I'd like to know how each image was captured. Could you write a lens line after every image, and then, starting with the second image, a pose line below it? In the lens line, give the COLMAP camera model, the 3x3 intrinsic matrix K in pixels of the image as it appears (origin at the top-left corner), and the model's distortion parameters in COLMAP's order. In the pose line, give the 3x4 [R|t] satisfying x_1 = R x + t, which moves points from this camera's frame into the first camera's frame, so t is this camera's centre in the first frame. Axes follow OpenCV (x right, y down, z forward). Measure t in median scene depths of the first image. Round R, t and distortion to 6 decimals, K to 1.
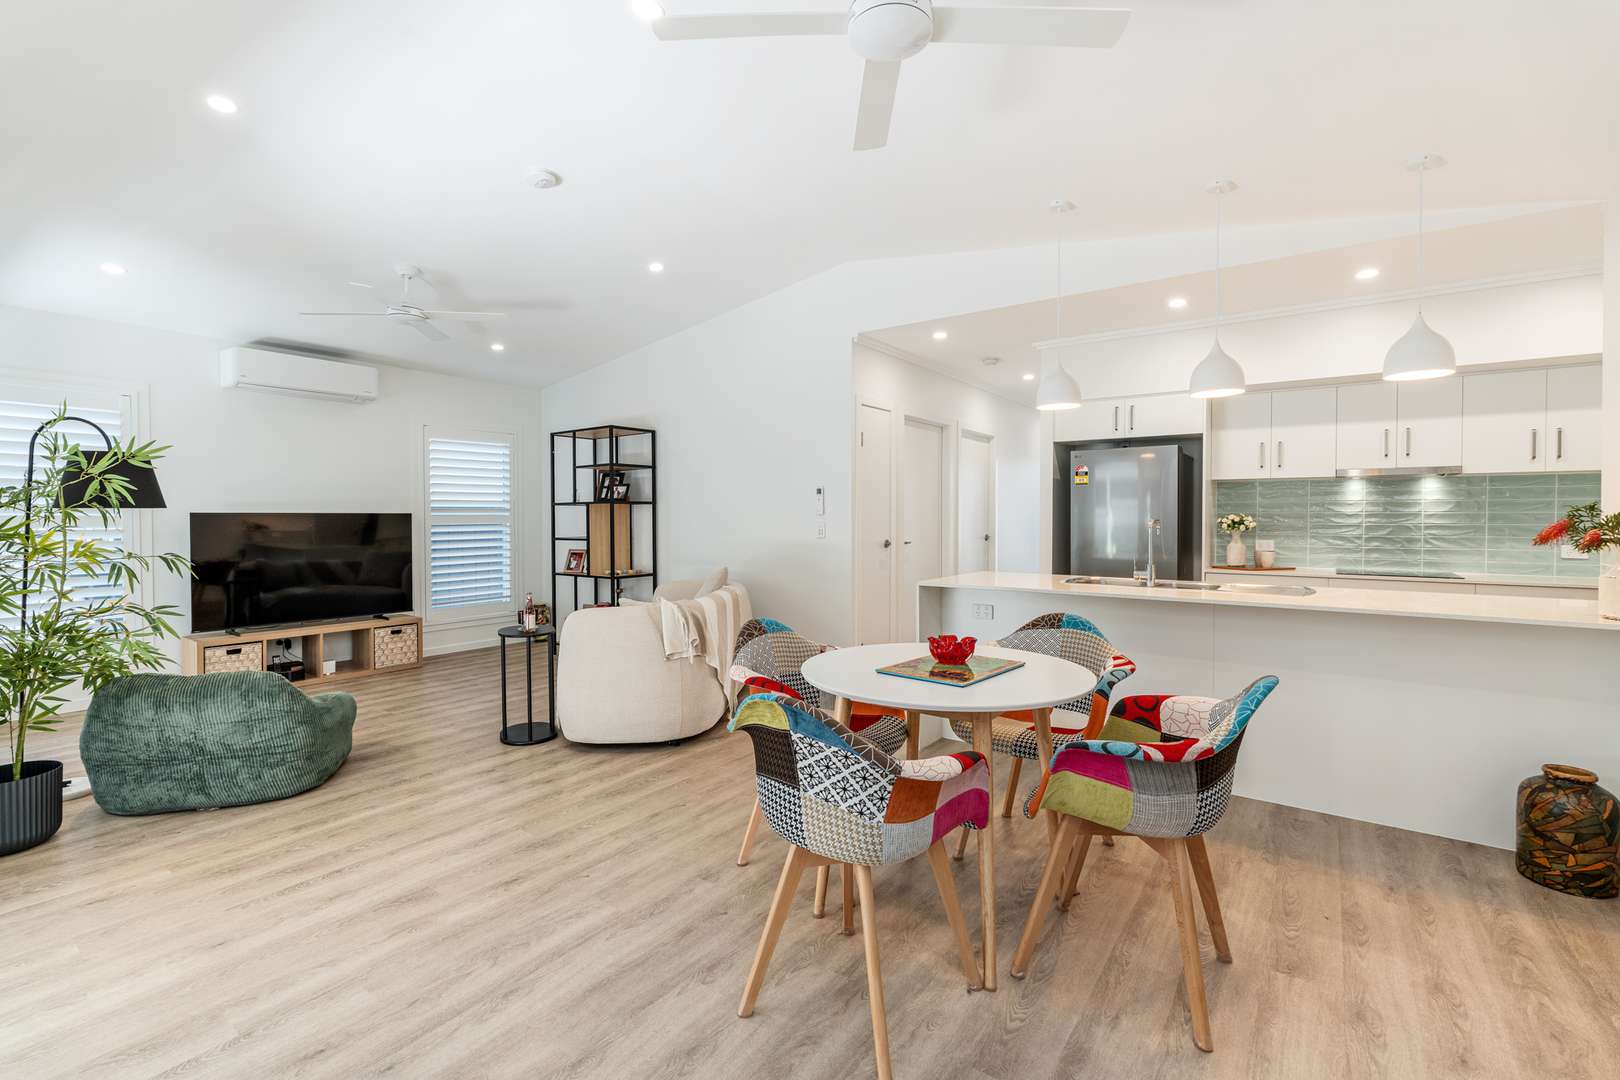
lens RADIAL K [[720.8, 0, 810.0], [0, 720.8, 540.0], [0, 0, 1]] dist [-0.000155, 0.000013]
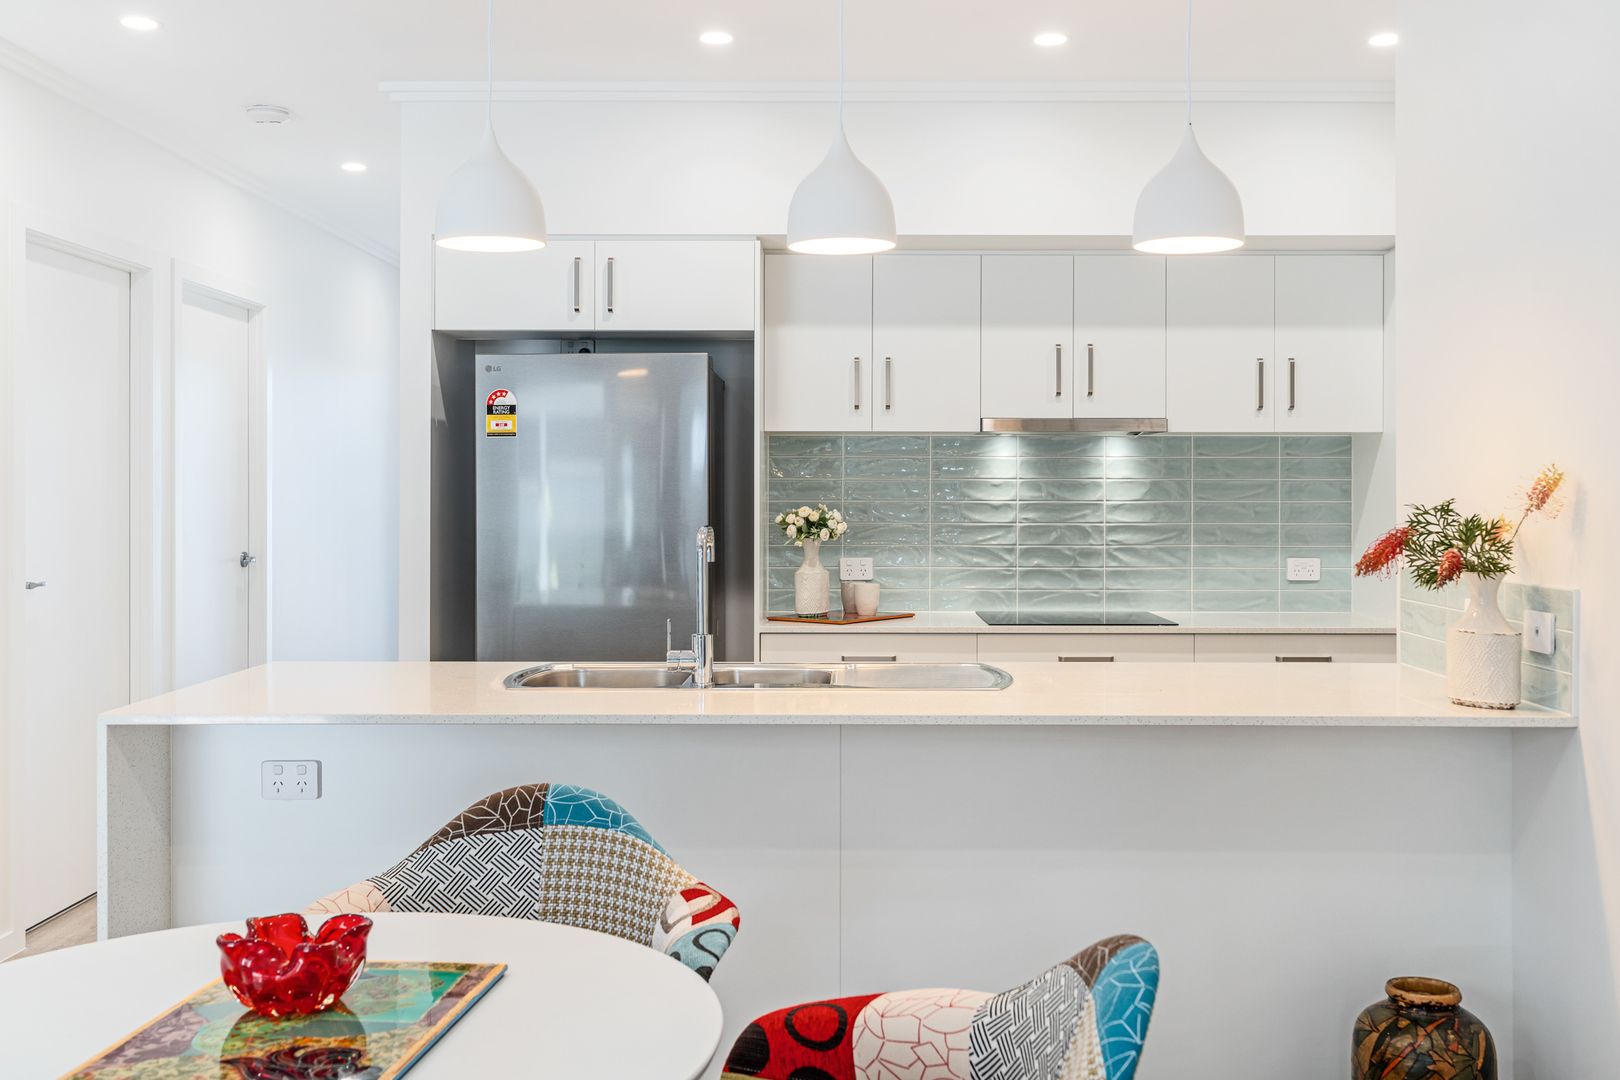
lens RADIAL K [[1585.2, 0, 810.5], [0, 1585.2, 490.7], [0, 0, 1]] dist [0.001988, 0.006685]
pose [[0.810990, -0.001763, 0.585057, -0.017973], [0.018777, 0.999559, -0.023016, -0.022933], [-0.584758, 0.029652, 0.810666, 0.168328]]
